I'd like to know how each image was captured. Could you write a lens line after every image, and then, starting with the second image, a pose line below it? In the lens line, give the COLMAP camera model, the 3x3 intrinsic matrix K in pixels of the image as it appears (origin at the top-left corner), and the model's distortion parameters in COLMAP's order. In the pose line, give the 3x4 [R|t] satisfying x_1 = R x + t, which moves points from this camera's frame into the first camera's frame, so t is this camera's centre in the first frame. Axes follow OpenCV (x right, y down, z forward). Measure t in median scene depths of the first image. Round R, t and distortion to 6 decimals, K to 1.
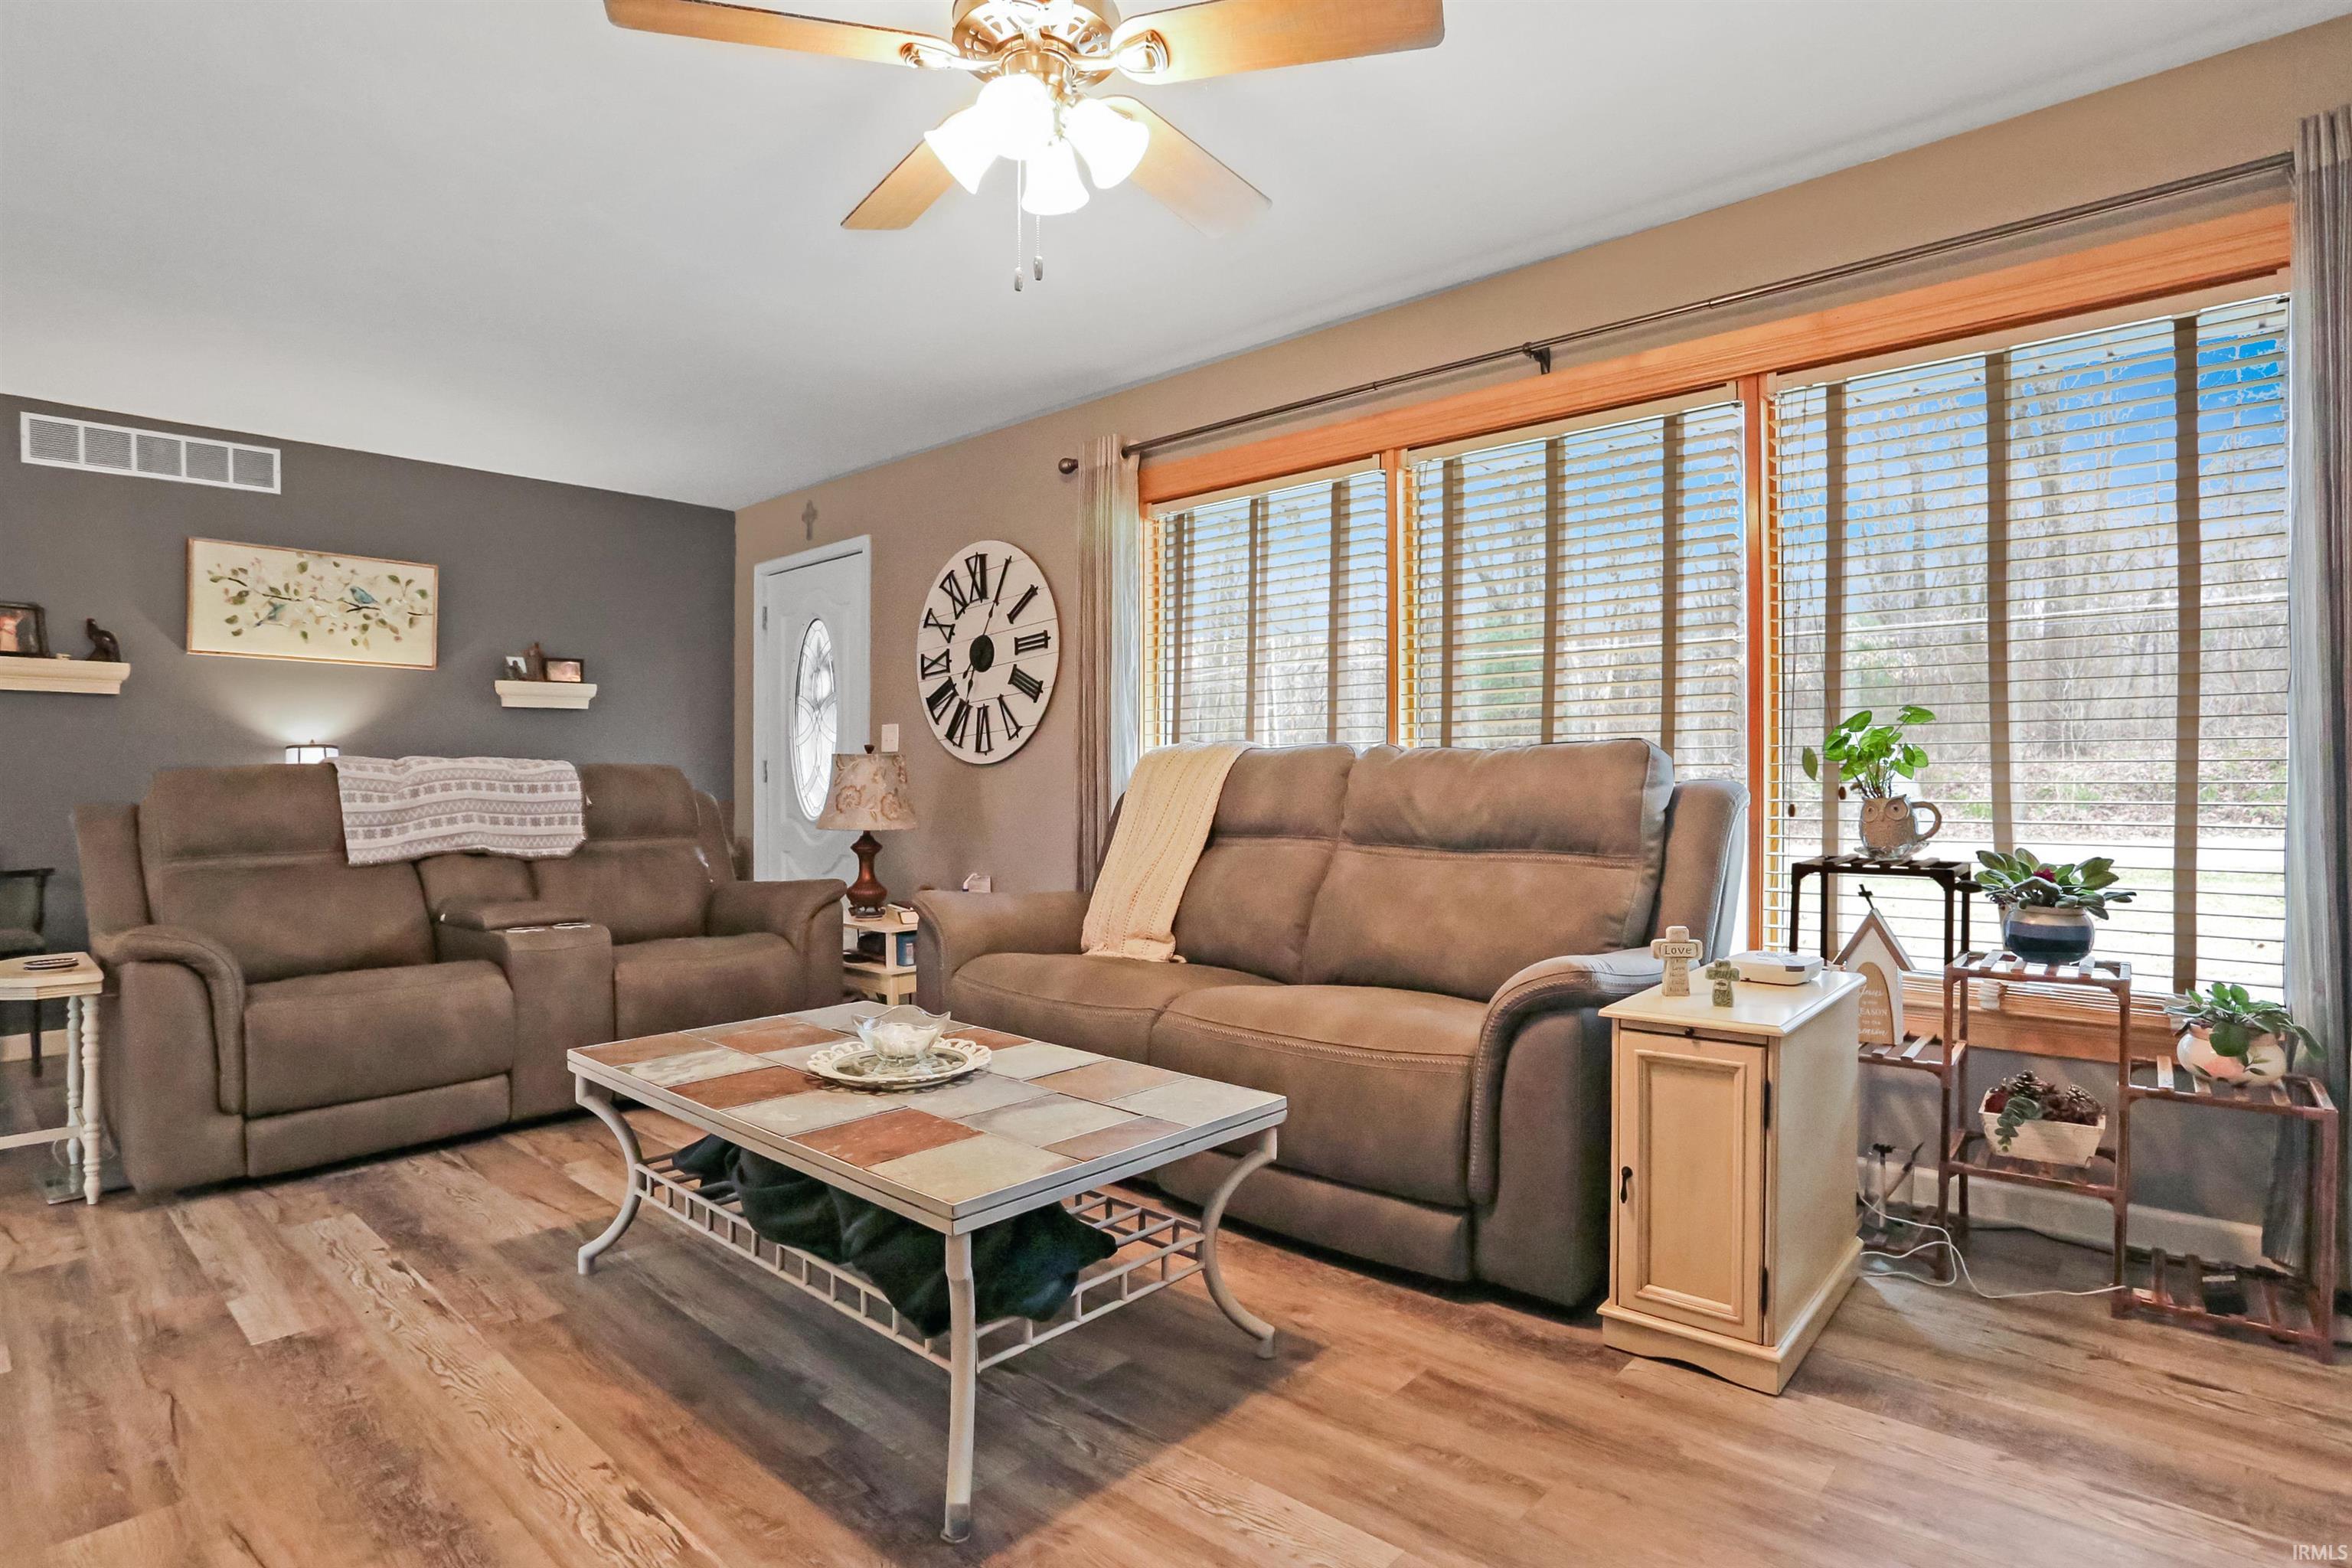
lens RADIAL K [[1255.1, 0, 1176.0], [0, 1255.1, 784.0], [0, 0, 1]] dist [-0.068842, 0.027576]
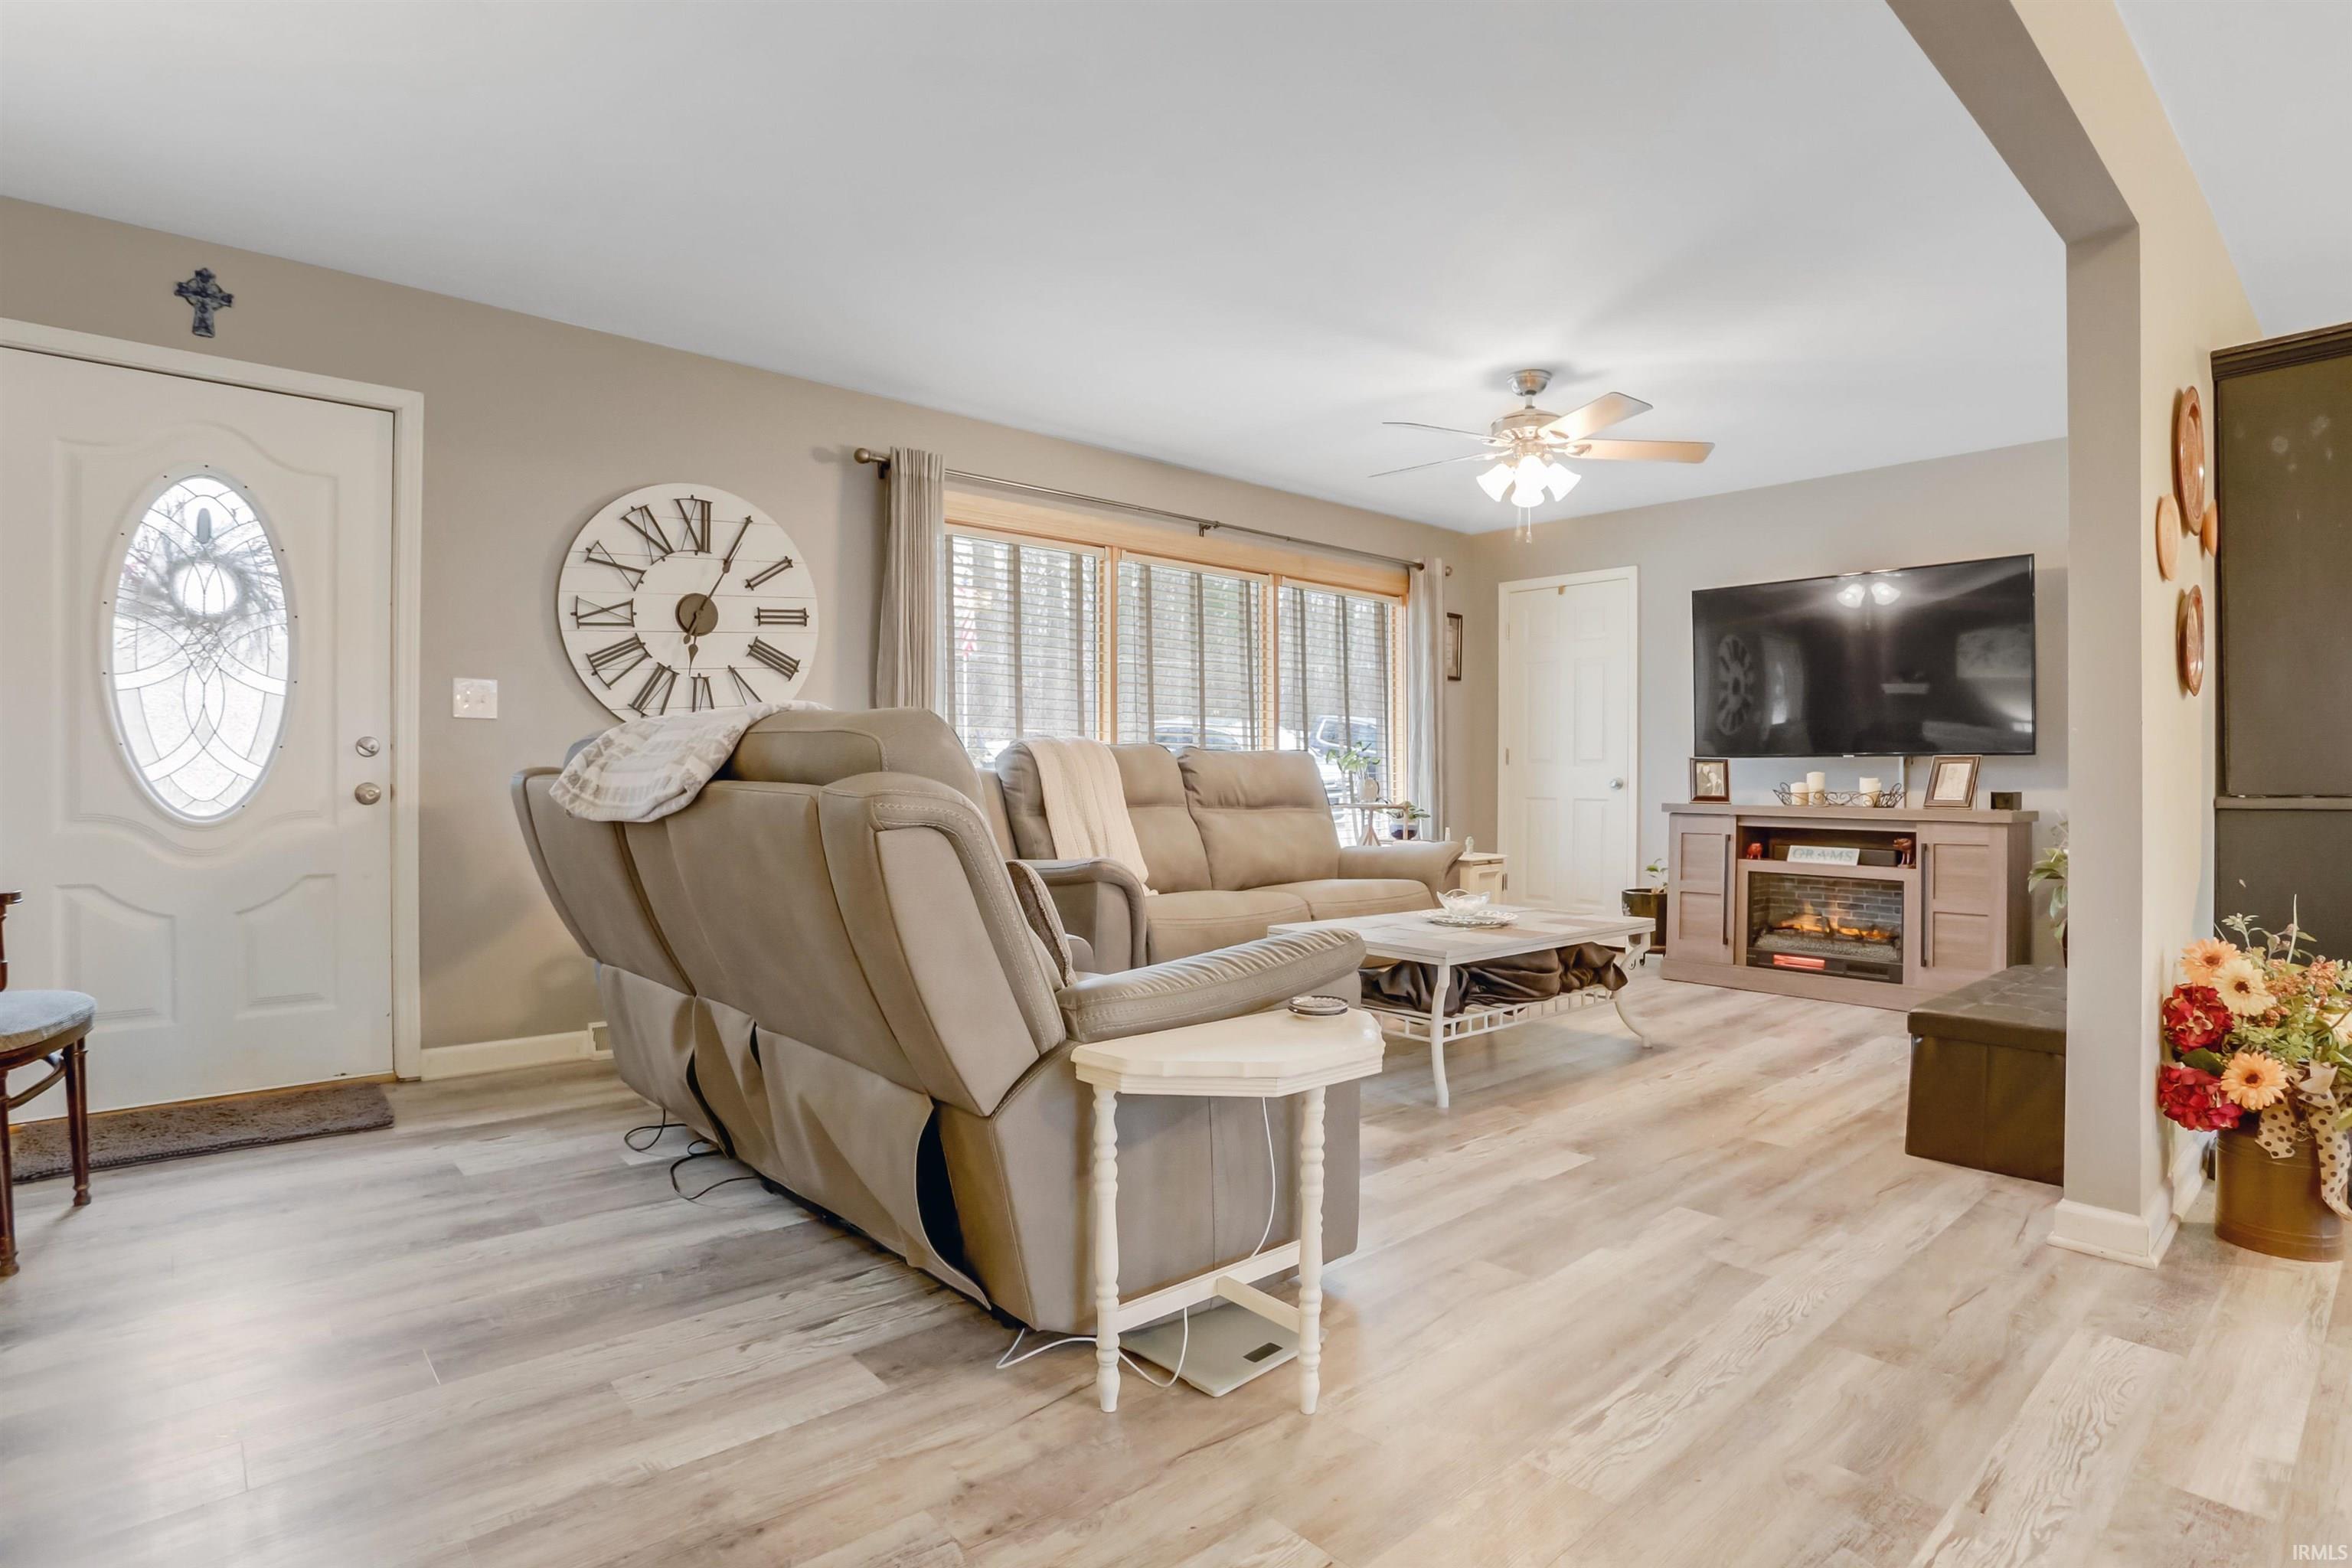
lens RADIAL K [[1260.1, 0, 1197.9], [0, 1260.1, 784.8], [0, 0, 1]] dist [-0.069809, 0.032622]
pose [[0.054120, -0.005755, 0.998518, -1.019532], [-0.005806, 0.999965, 0.006078, 0.005556], [-0.998518, -0.006126, 0.054085, 0.627215]]
